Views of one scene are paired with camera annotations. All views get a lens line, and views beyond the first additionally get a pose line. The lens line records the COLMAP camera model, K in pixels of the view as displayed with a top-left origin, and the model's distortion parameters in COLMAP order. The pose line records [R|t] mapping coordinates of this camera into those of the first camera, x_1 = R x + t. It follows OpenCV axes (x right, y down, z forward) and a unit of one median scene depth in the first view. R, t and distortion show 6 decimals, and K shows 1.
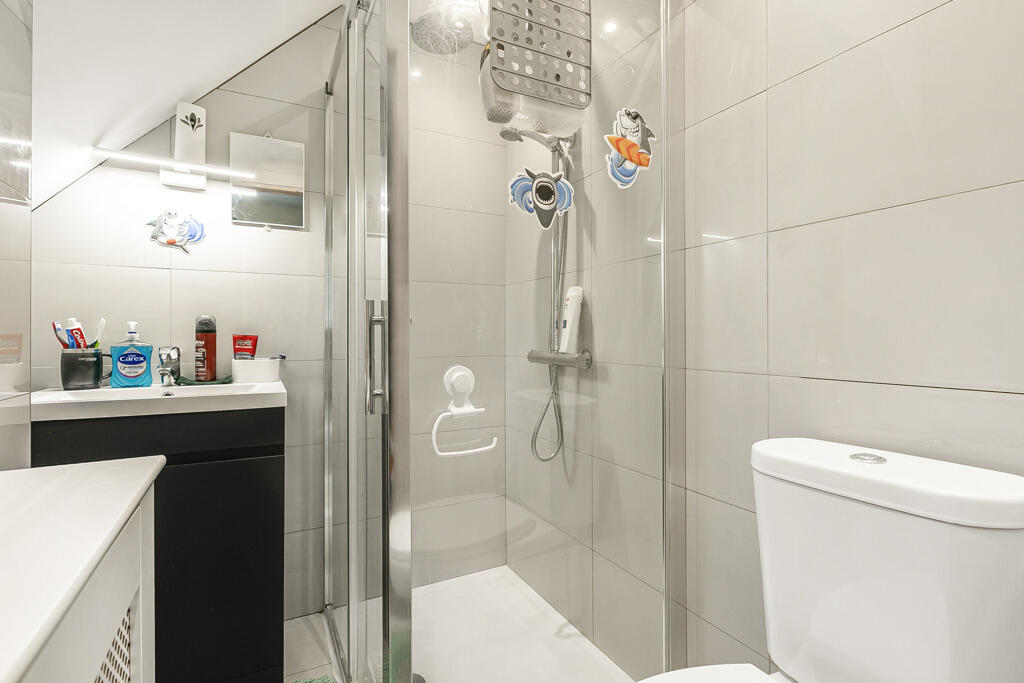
lens RADIAL K [[491.3, 0, 512.0], [0, 491.3, 341.5], [0, 0, 1]] dist [-0.001386, 0.000500]
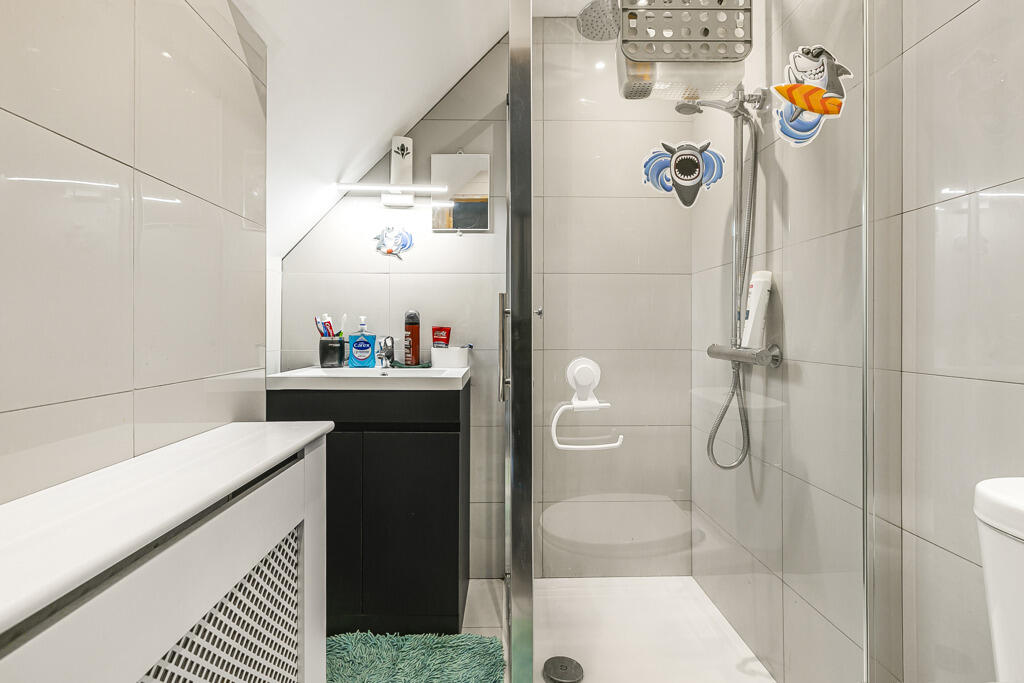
lens RADIAL K [[482.7, 0, 508.6], [0, 482.7, 338.4], [0, 0, 1]] dist [-0.000067, 0.000839]
pose [[0.891195, 0.011713, -0.453469, 0.128590], [-0.007587, 0.999912, 0.010916, 0.000542], [0.453557, -0.006288, 0.891205, 0.052652]]
